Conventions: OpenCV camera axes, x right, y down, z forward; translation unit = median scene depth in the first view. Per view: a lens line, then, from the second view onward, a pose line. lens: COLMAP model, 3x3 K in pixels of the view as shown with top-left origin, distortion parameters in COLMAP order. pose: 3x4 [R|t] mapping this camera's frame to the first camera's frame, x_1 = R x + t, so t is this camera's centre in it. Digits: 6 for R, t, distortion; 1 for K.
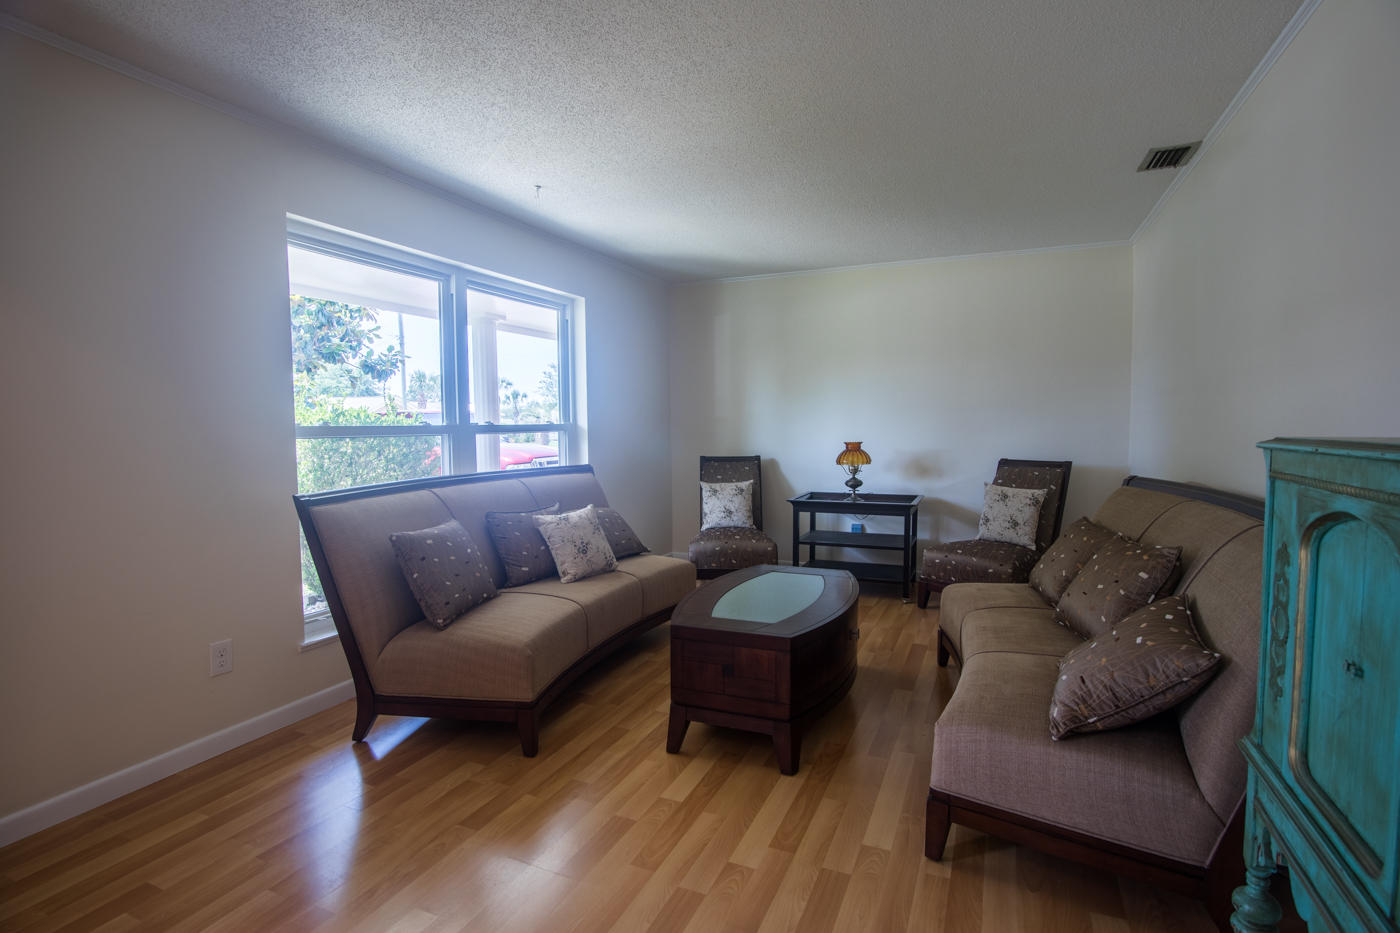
lens RADIAL K [[683.3, 0, 698.1], [0, 683.3, 464.5], [0, 0, 1]] dist [-0.021128, -0.000571]
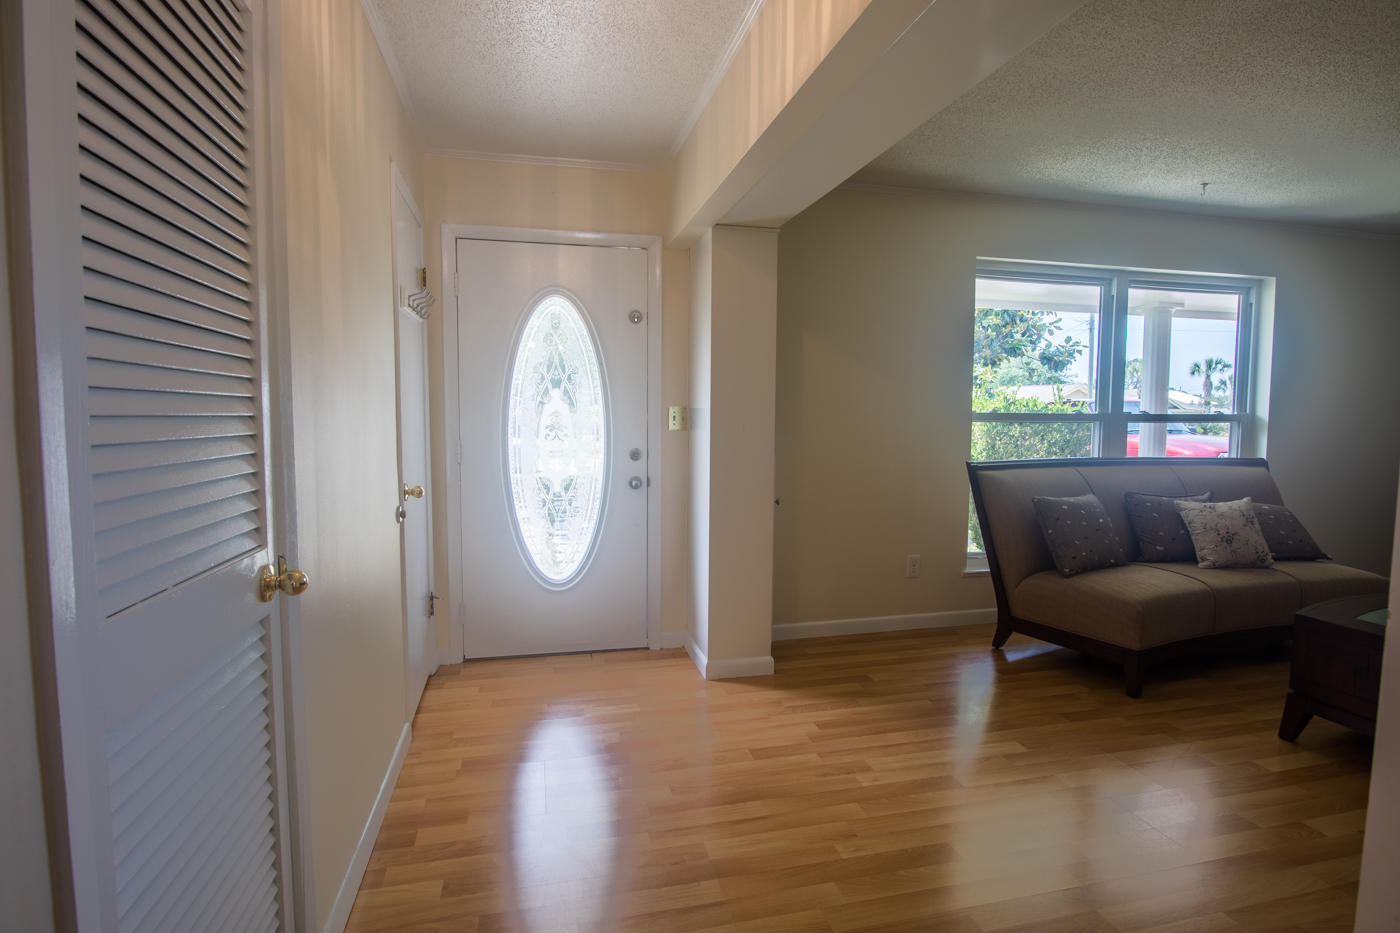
lens RADIAL K [[683.3, 0, 698.1], [0, 683.3, 464.5], [0, 0, 1]] dist [-0.021128, -0.000571]
pose [[0.598514, 0.071154, -0.797946, 0.133137], [-0.057127, 0.997303, 0.046082, 0.012251], [0.799073, 0.018004, 0.600965, -0.198141]]
